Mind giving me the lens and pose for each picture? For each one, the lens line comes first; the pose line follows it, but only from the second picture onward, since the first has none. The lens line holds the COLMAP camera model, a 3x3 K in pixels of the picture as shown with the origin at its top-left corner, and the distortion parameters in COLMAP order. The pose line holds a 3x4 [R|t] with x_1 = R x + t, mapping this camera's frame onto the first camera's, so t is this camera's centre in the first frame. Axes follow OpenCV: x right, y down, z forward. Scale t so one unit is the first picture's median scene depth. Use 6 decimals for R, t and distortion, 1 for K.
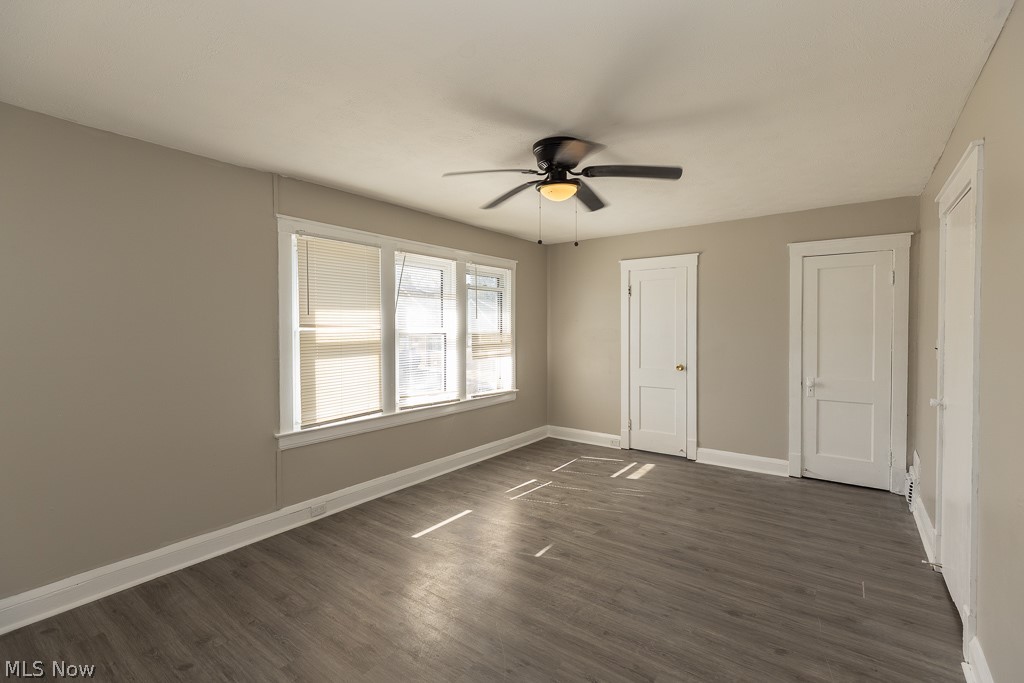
lens RADIAL K [[455.2, 0, 509.2], [0, 455.2, 337.0], [0, 0, 1]] dist [0.004361, 0.000458]
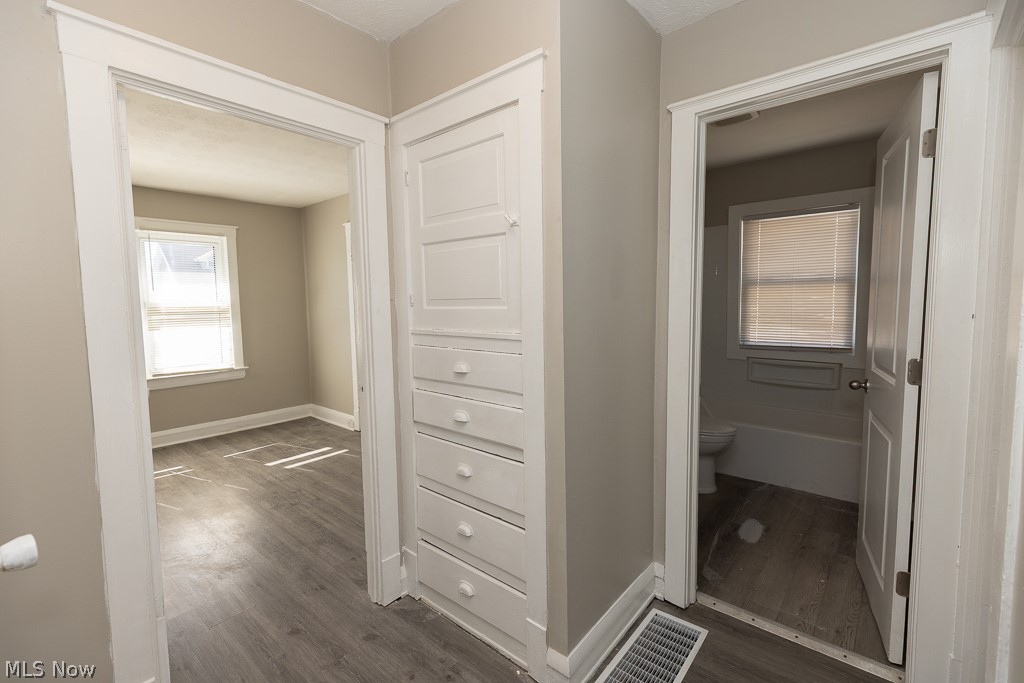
lens RADIAL K [[455.2, 0, 506.8], [0, 455.2, 335.7], [0, 0, 1]] dist [0.004361, 0.000458]
pose [[0.997657, -0.005185, -0.068219, 0.827274], [0.009378, 0.998076, 0.061294, 0.000349], [0.067770, -0.061790, 0.995786, 0.153474]]
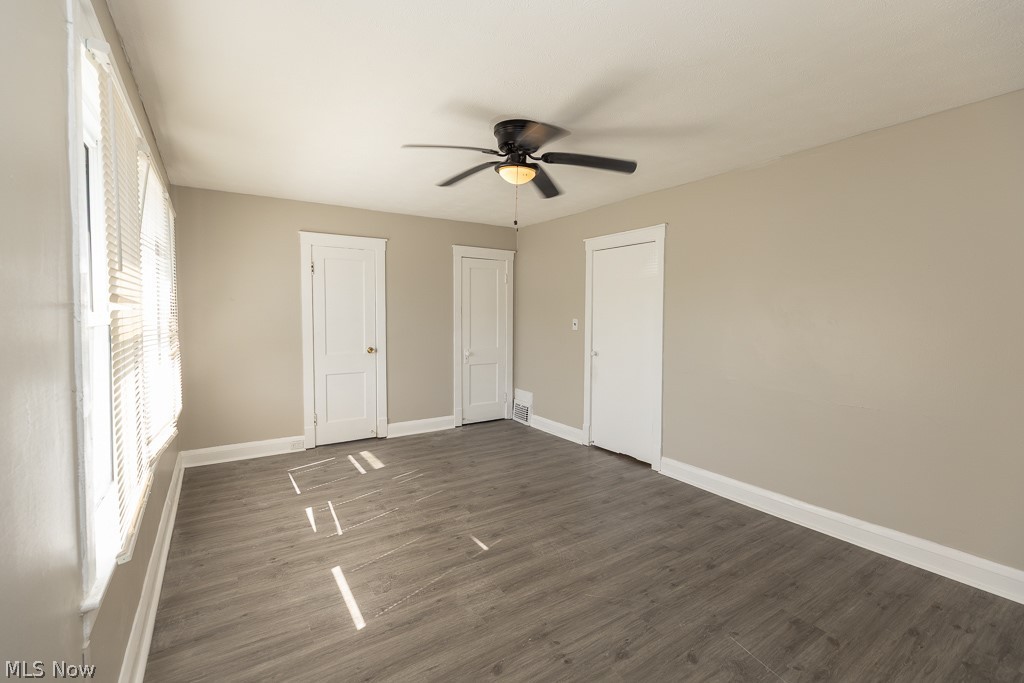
lens RADIAL K [[455.2, 0, 511.9], [0, 455.2, 337.0], [0, 0, 1]] dist [0.004361, 0.000458]
pose [[0.340585, -0.046541, 0.939061, -0.571744], [0.012282, 0.998909, 0.045052, -0.004688], [-0.940133, -0.003811, 0.340785, 0.448493]]
